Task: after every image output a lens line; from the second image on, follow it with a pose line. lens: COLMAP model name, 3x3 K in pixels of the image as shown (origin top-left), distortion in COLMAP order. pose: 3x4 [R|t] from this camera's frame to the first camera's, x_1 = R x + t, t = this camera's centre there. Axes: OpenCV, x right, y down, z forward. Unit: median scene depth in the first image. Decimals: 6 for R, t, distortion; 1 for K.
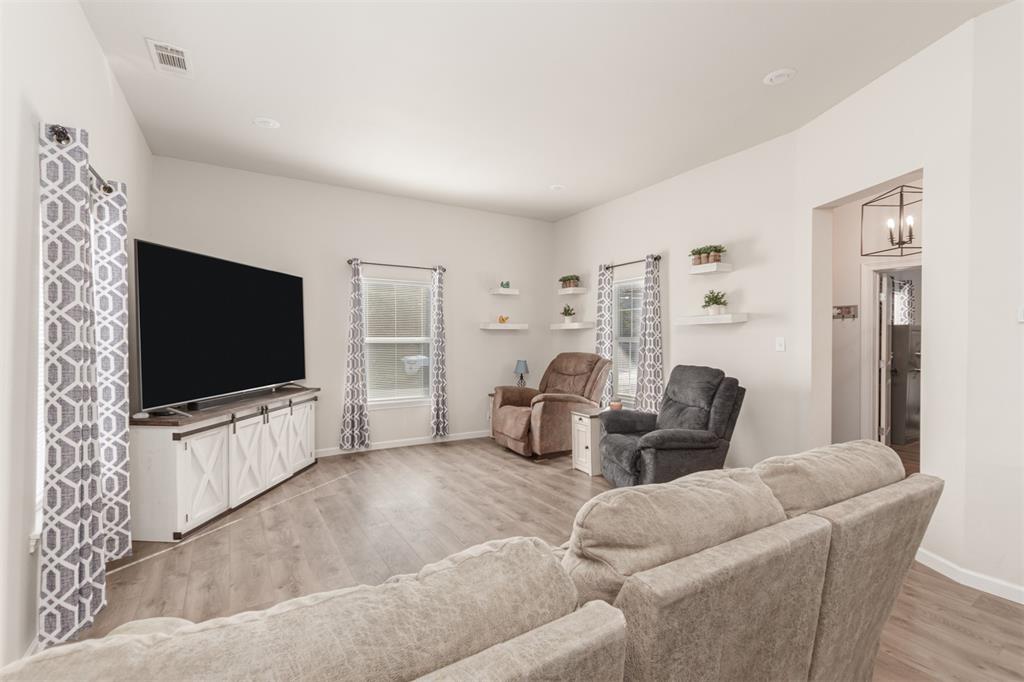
lens RADIAL K [[443.9, 0, 507.6], [0, 443.9, 337.8], [0, 0, 1]] dist [0.002355, 0.000874]
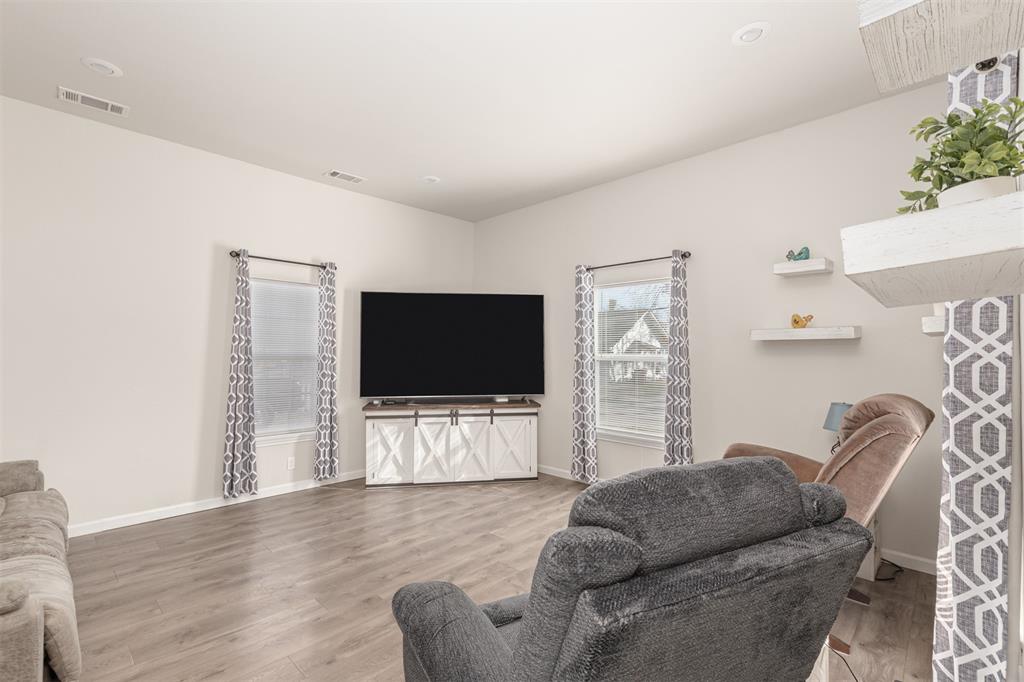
lens RADIAL K [[443.9, 0, 514.6], [0, 443.9, 340.5], [0, 0, 1]] dist [0.002355, 0.000874]
pose [[0.235967, -0.017510, -0.971603, 0.602043], [-0.004212, 0.999810, -0.019042, -0.011145], [0.971752, 0.008586, 0.235849, 0.799529]]
